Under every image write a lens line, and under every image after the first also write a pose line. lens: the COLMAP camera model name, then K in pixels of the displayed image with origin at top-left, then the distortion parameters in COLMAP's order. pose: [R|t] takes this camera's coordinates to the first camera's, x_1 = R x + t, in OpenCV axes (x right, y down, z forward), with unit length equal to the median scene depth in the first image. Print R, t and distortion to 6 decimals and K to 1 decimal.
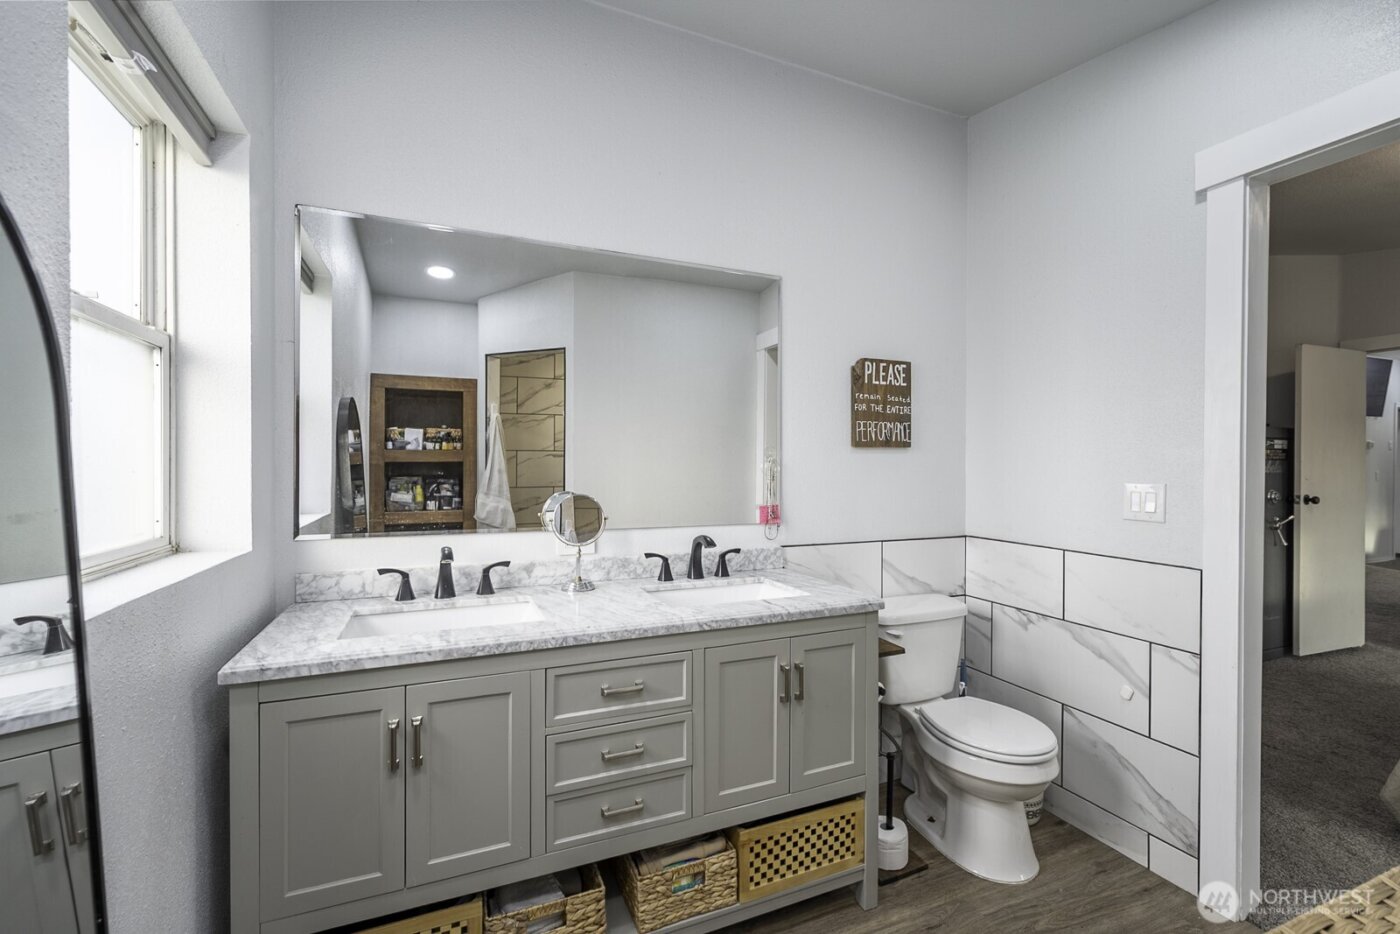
lens RADIAL K [[605.3, 0, 701.6], [0, 605.3, 469.1], [0, 0, 1]] dist [0.000975, -0.000638]
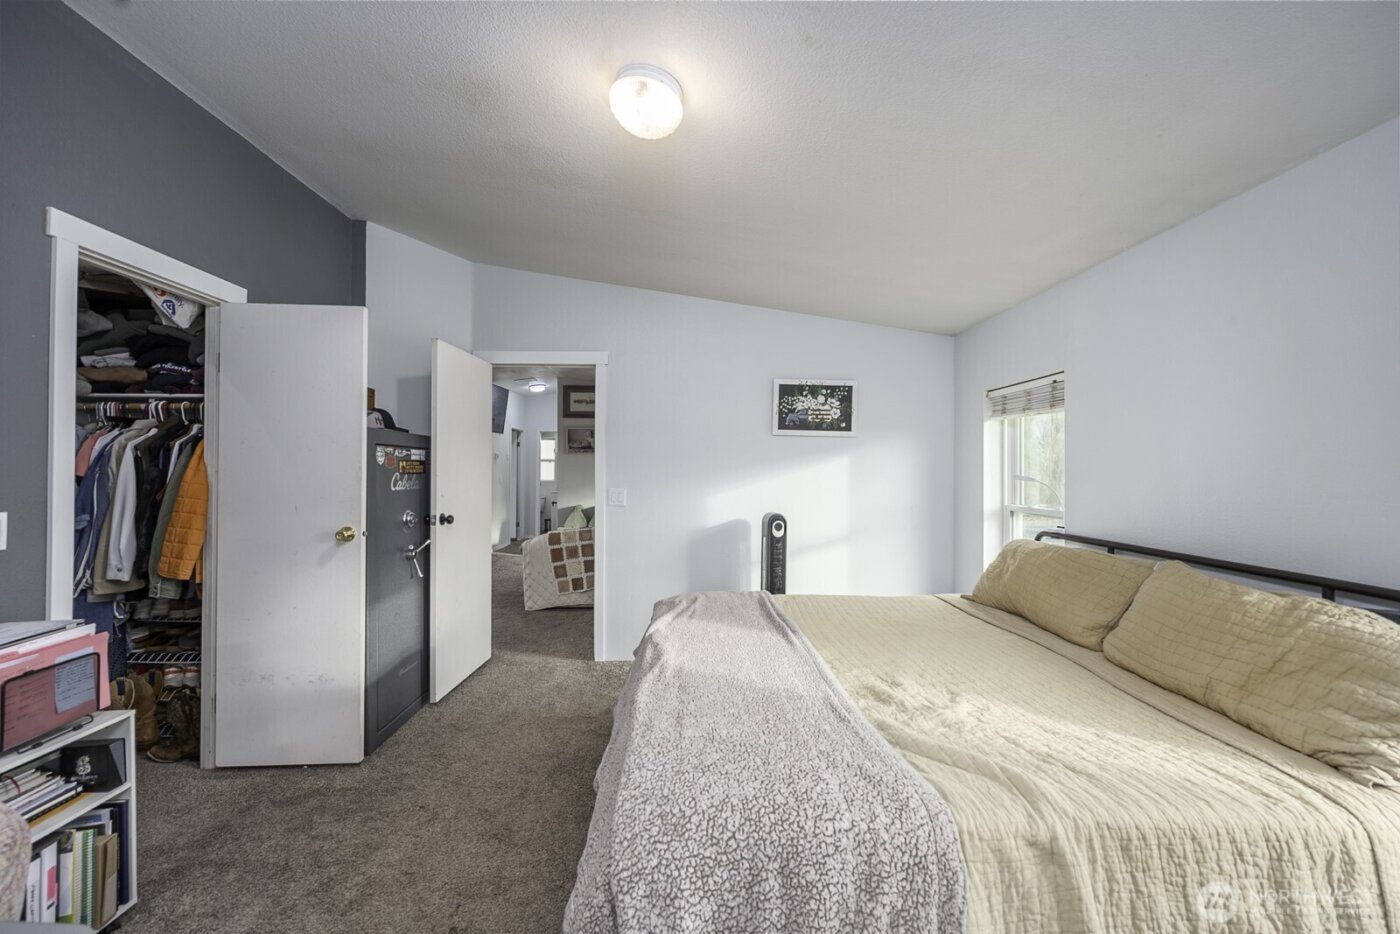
lens RADIAL K [[557.2, 0, 705.7], [0, 557.2, 469.3], [0, 0, 1]] dist [0.003557, 0.000463]
pose [[0.366993, 0.006887, 0.930198, 0.439022], [0.003961, 0.999952, -0.008966, -0.014046], [-0.930215, 0.006975, 0.366948, 0.395593]]
